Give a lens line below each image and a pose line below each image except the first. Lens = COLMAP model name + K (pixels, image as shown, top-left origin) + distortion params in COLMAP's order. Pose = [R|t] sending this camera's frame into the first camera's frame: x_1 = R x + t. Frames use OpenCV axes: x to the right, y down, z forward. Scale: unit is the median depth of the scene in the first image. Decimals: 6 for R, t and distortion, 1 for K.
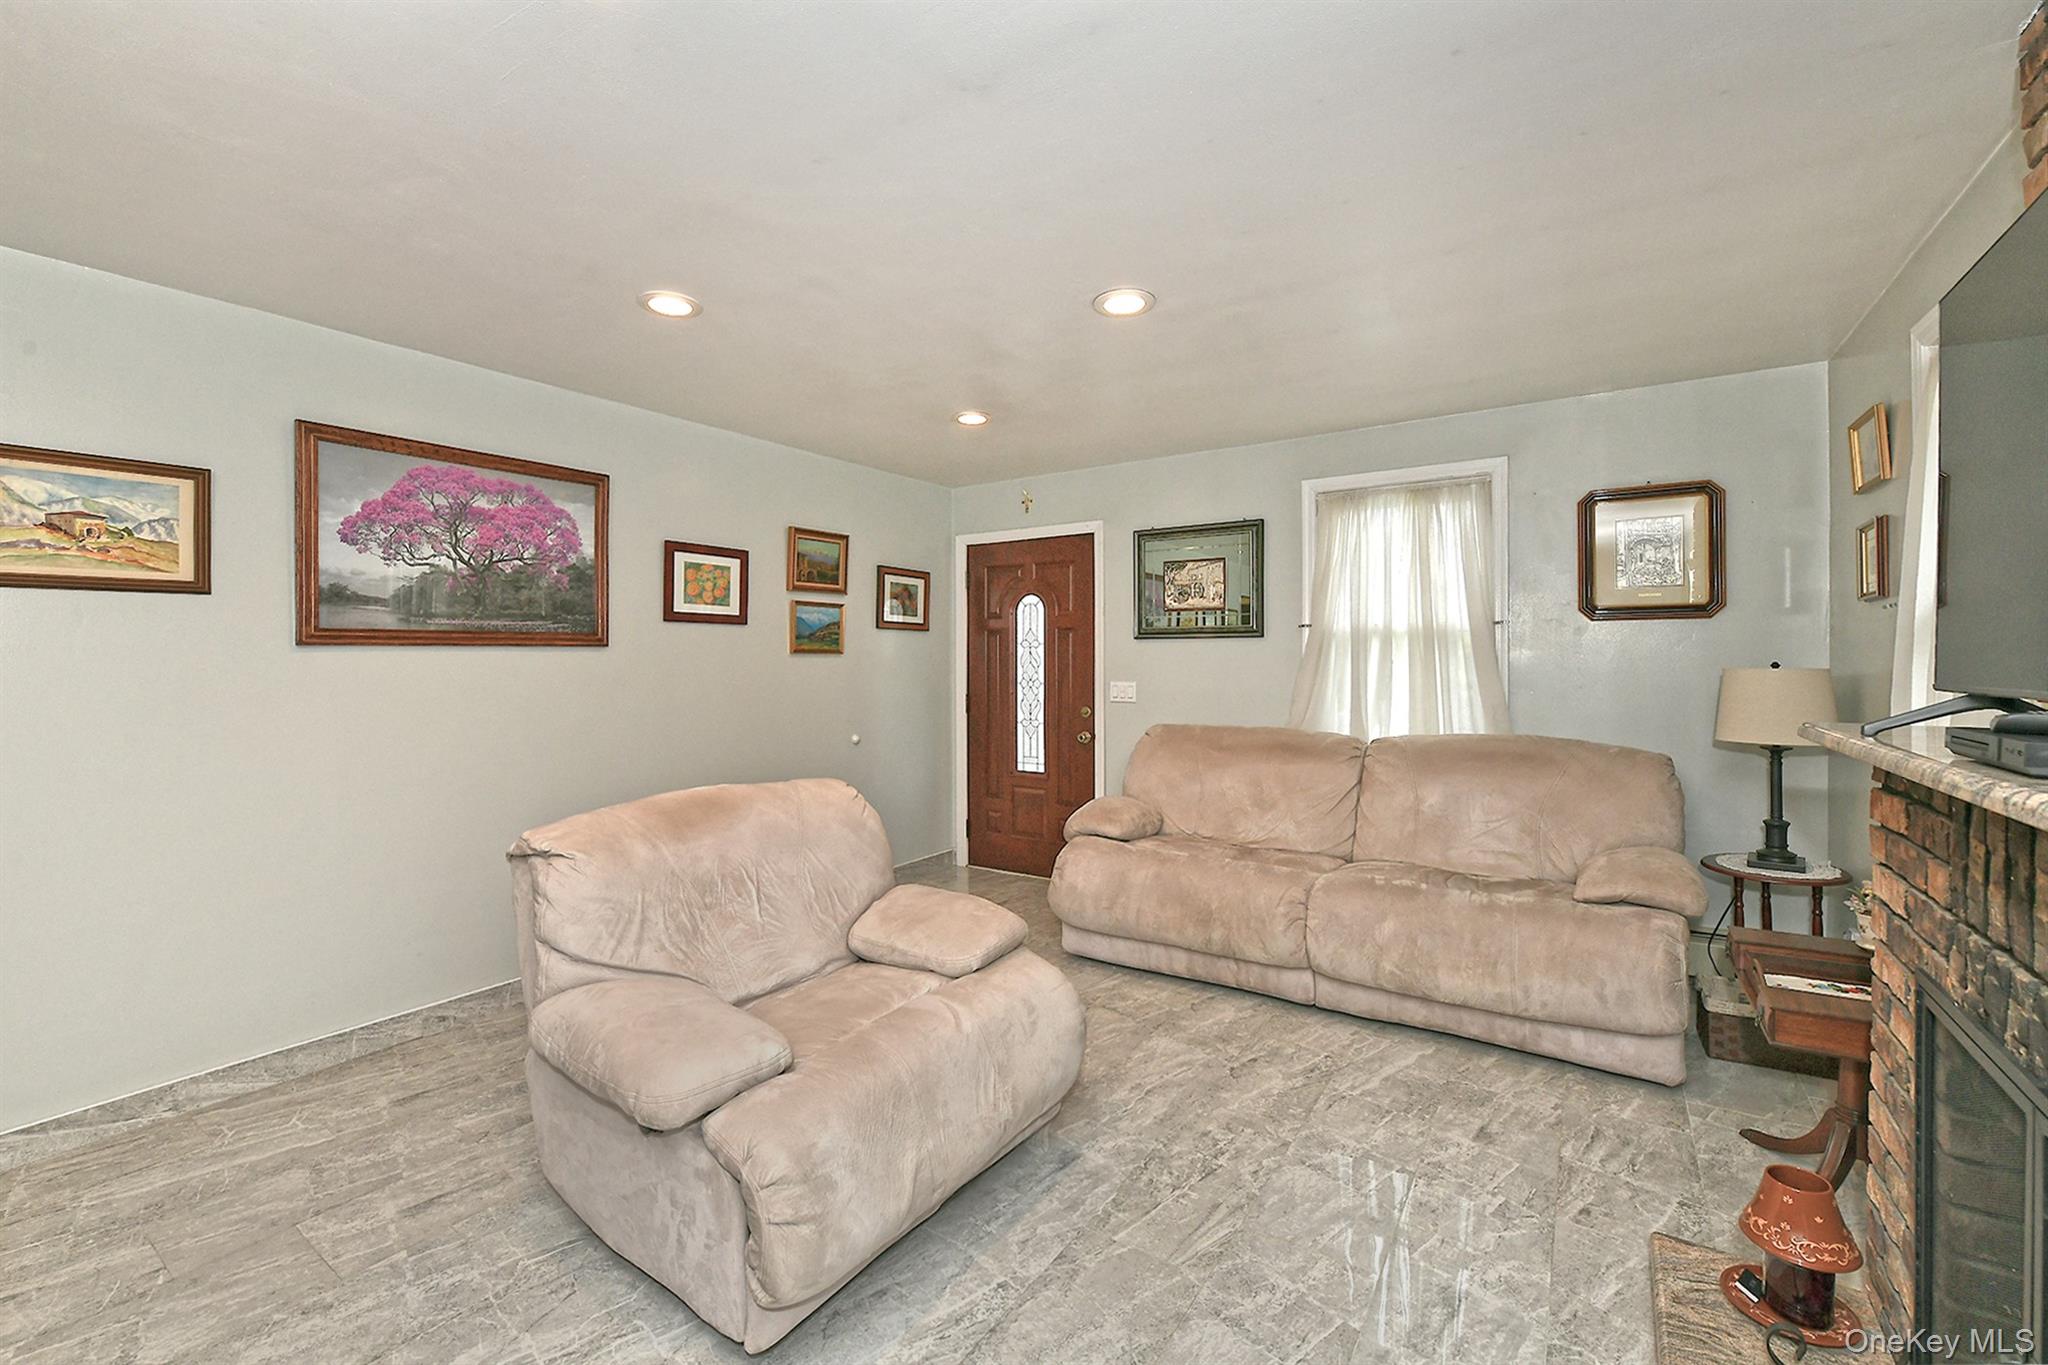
lens RADIAL K [[862.9, 0, 970.3], [0, 862.9, 657.8], [0, 0, 1]] dist [-0.006567, -0.000393]
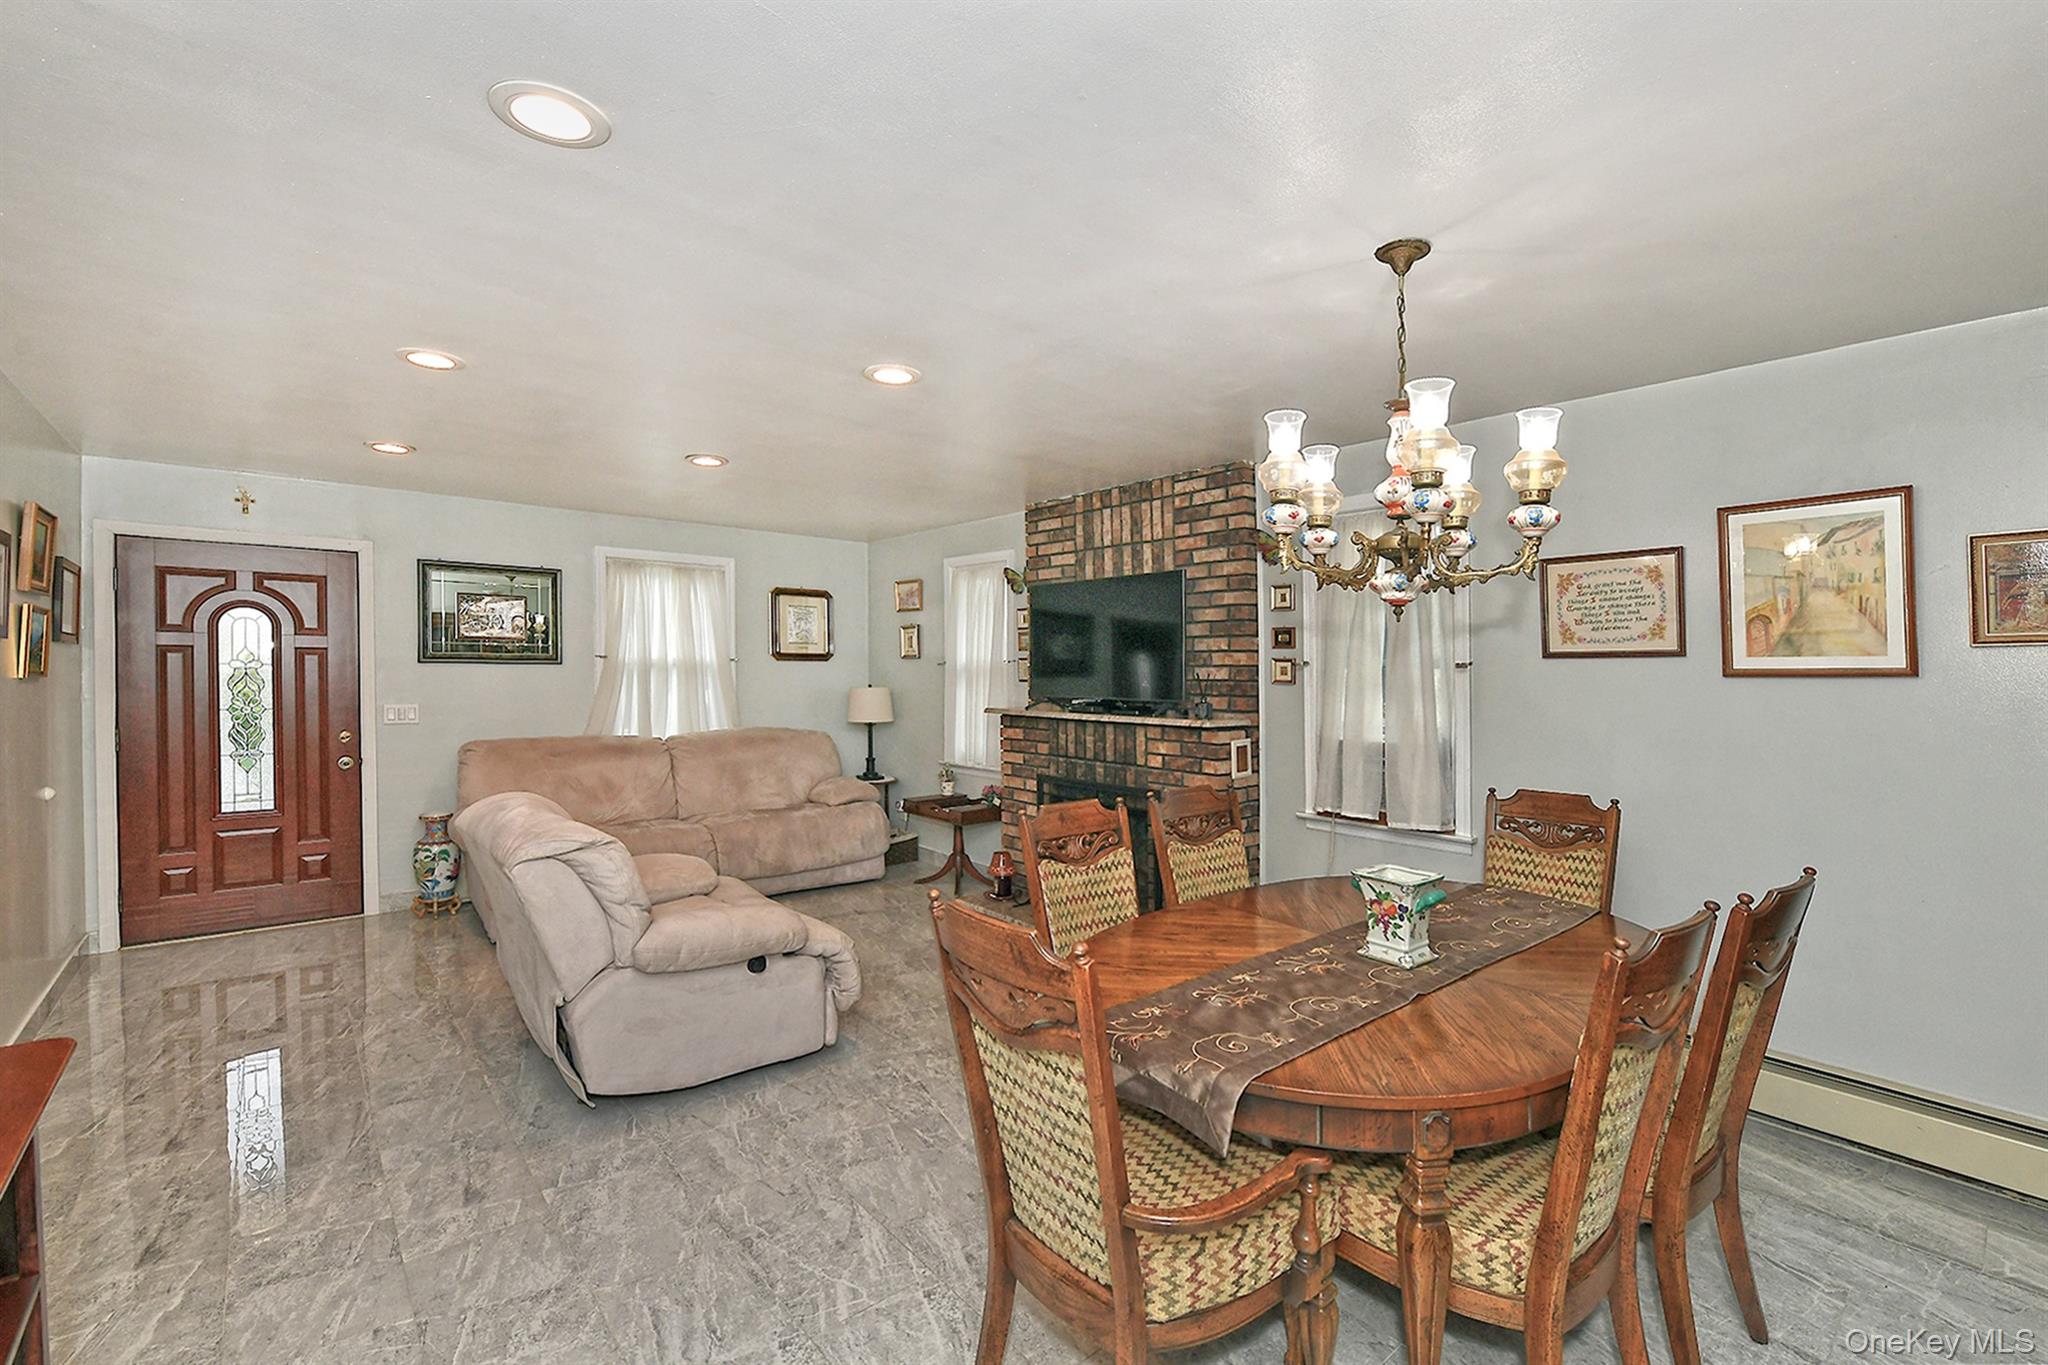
lens RADIAL K [[862.9, 0, 995.0], [0, 862.9, 684.5], [0, 0, 1]] dist [-0.006567, -0.000393]
pose [[0.317680, -0.009333, 0.948152, -0.724354], [-0.008289, 0.999886, 0.012619, -0.018212], [-0.948162, -0.011868, 0.317566, 0.013045]]
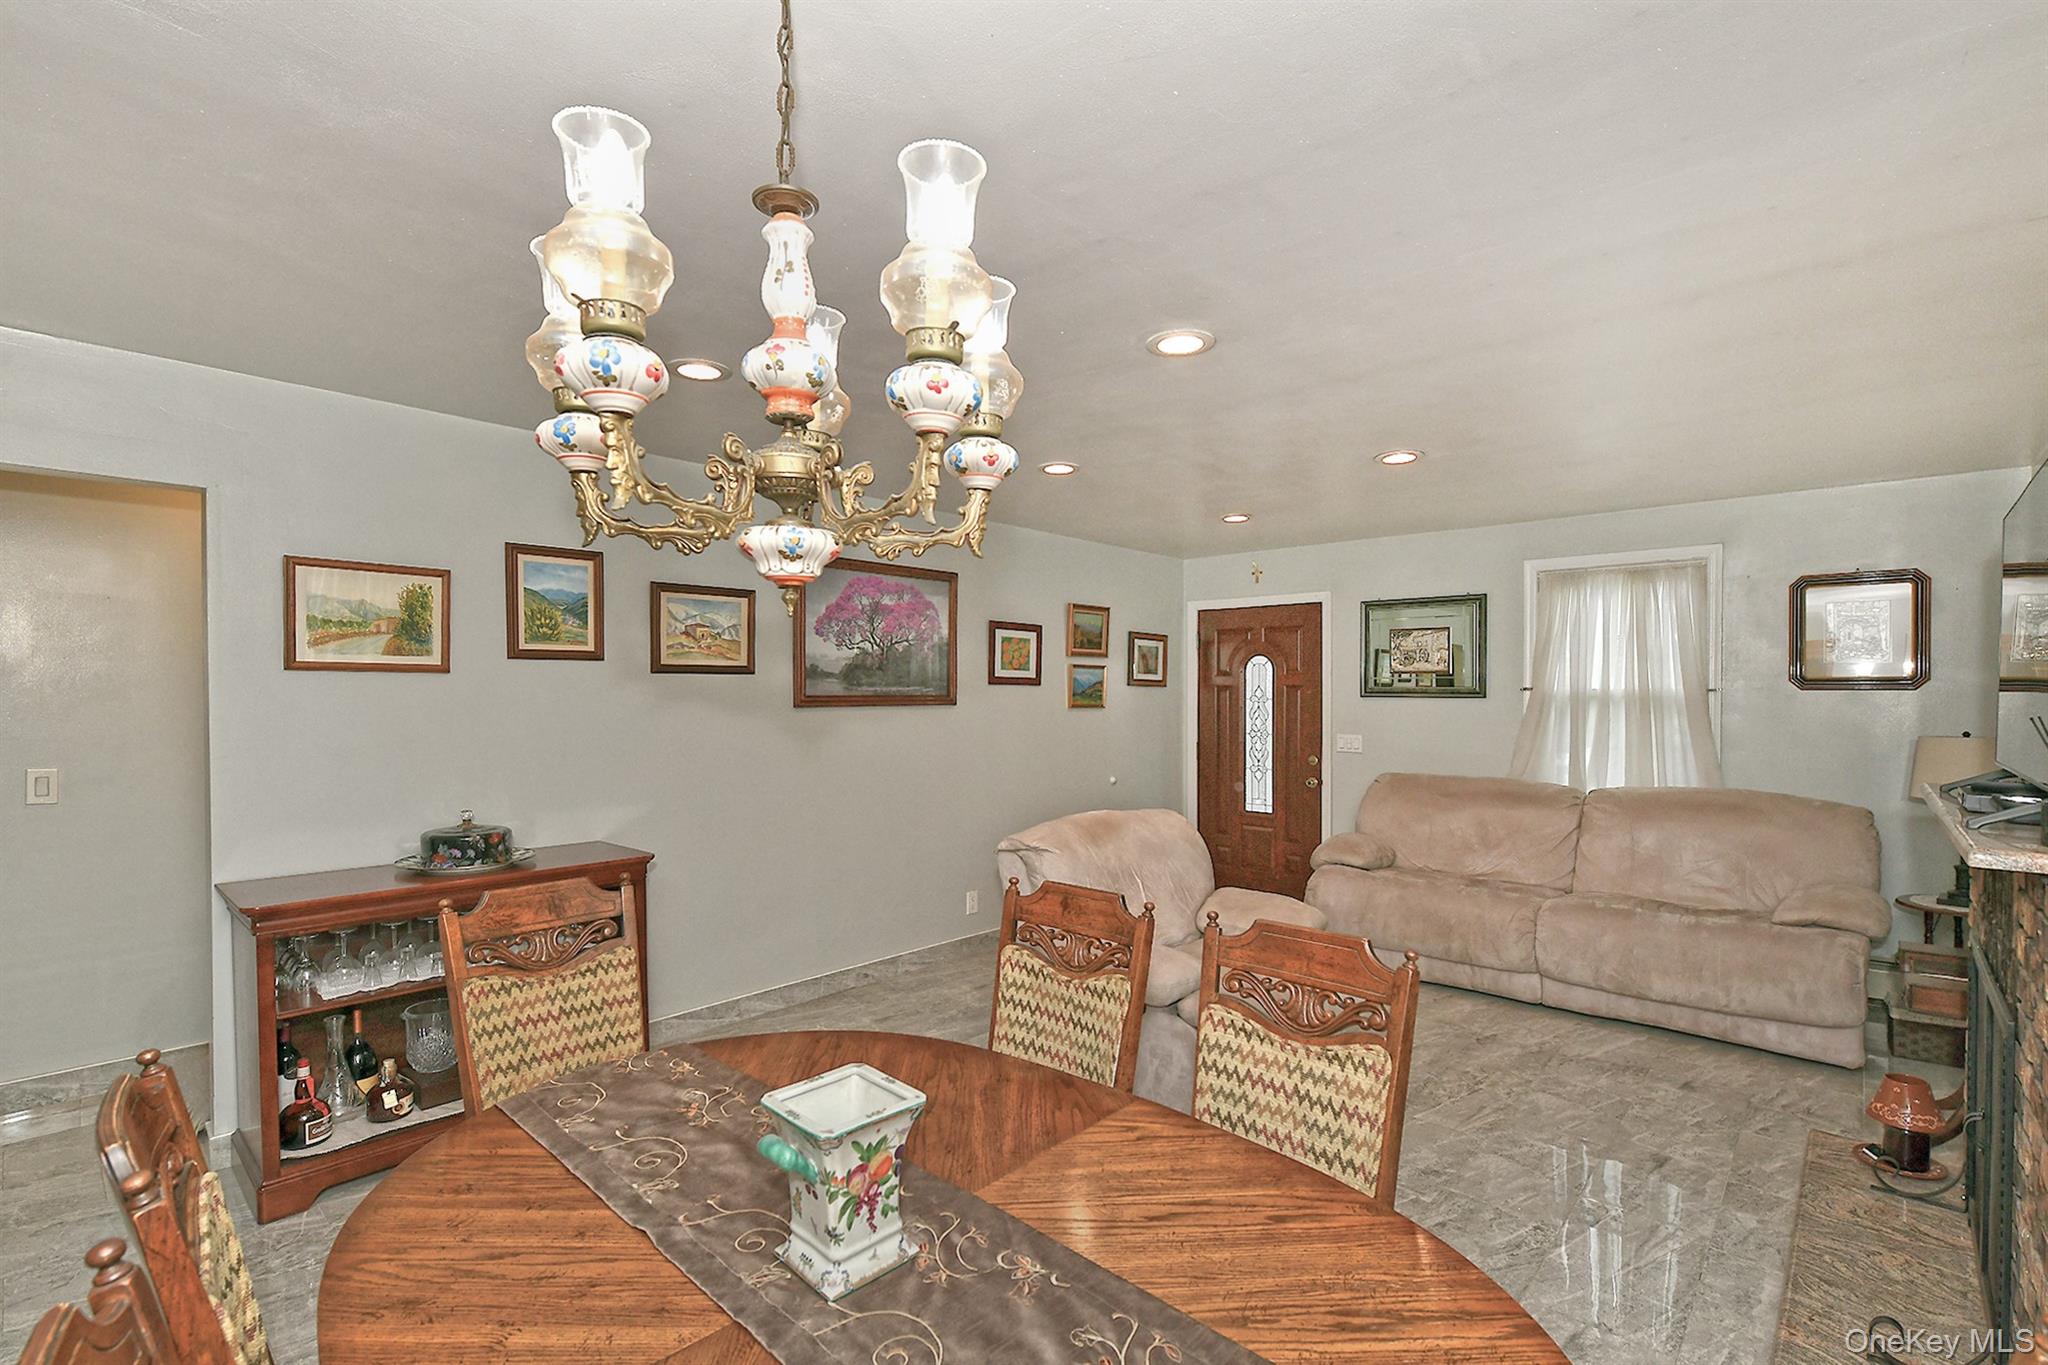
lens RADIAL K [[889.2, 0, 993.1], [0, 889.2, 700.3], [0, 0, 1]] dist [-0.007046, 0.000712]
pose [[0.989808, 0.008725, -0.142138, -0.154811], [-0.008168, 0.999956, 0.004508, -0.023714], [0.142171, -0.003301, 0.989837, -0.283059]]
